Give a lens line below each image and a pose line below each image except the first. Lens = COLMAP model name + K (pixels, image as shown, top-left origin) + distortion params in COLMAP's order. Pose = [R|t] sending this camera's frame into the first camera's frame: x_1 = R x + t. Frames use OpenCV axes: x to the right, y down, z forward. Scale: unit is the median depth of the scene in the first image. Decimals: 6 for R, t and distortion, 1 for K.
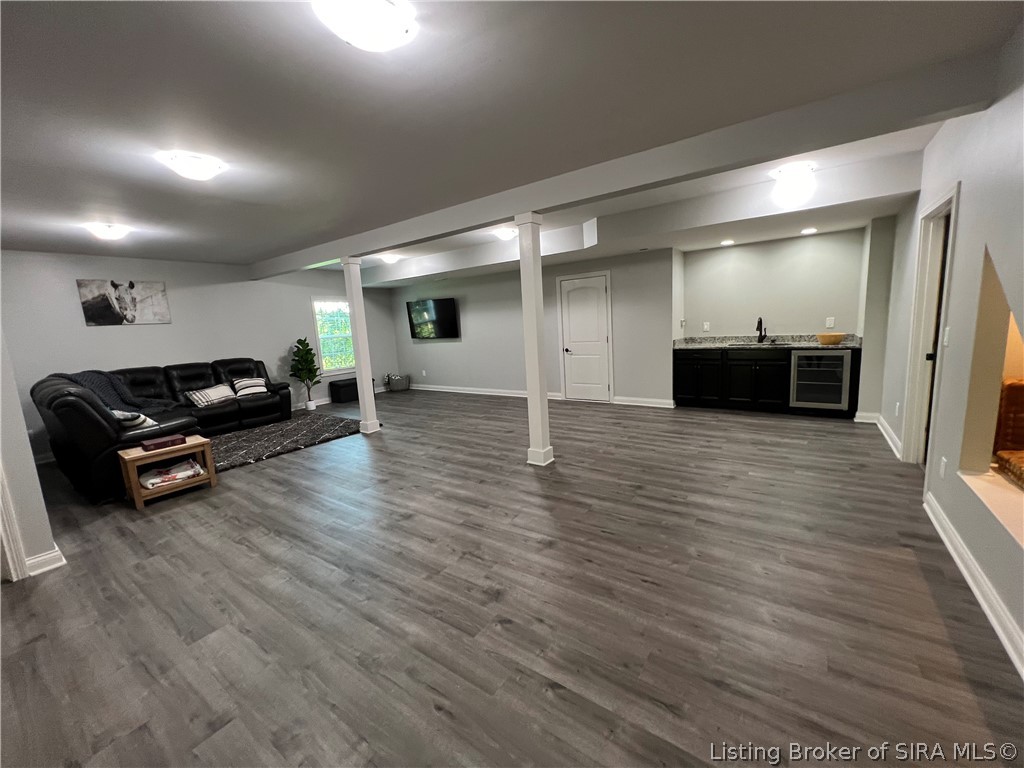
lens RADIAL K [[406.4, 0, 512.0], [0, 406.4, 384.0], [0, 0, 1]] dist [-0.001204, 0.000117]
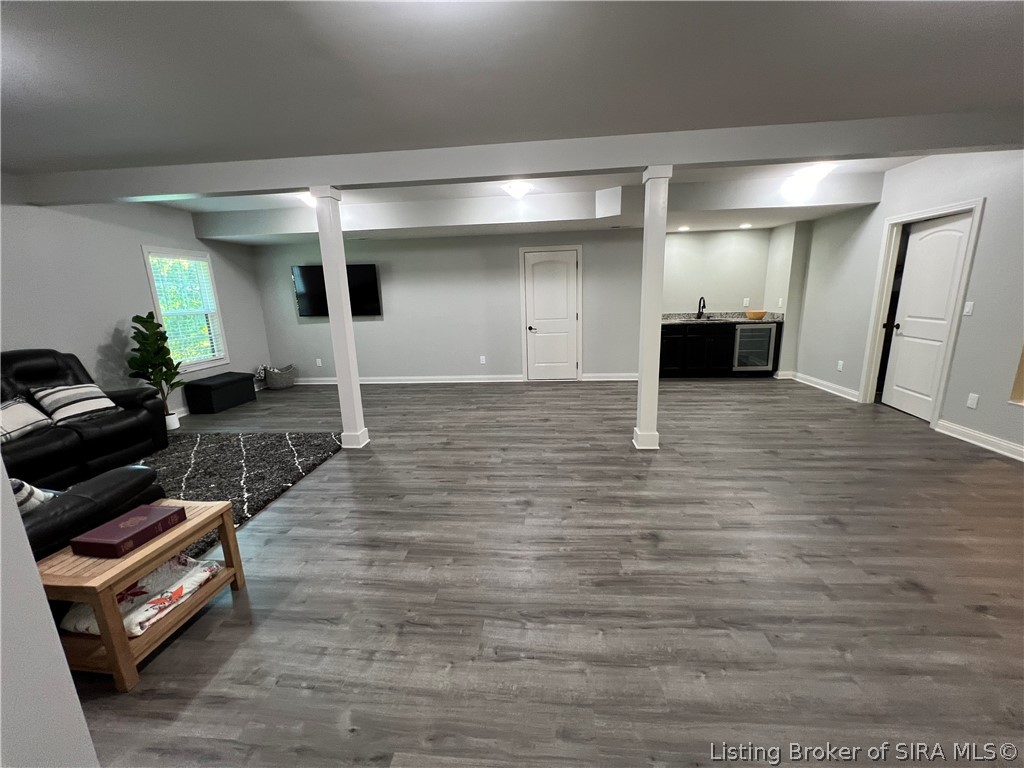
lens RADIAL K [[406.4, 0, 512.0], [0, 406.4, 384.0], [0, 0, 1]] dist [-0.001204, 0.000117]
pose [[0.862791, -0.080636, 0.499089, -0.494892], [0.059276, 0.996524, 0.058533, -0.015965], [-0.502074, -0.020917, 0.864572, 0.272580]]
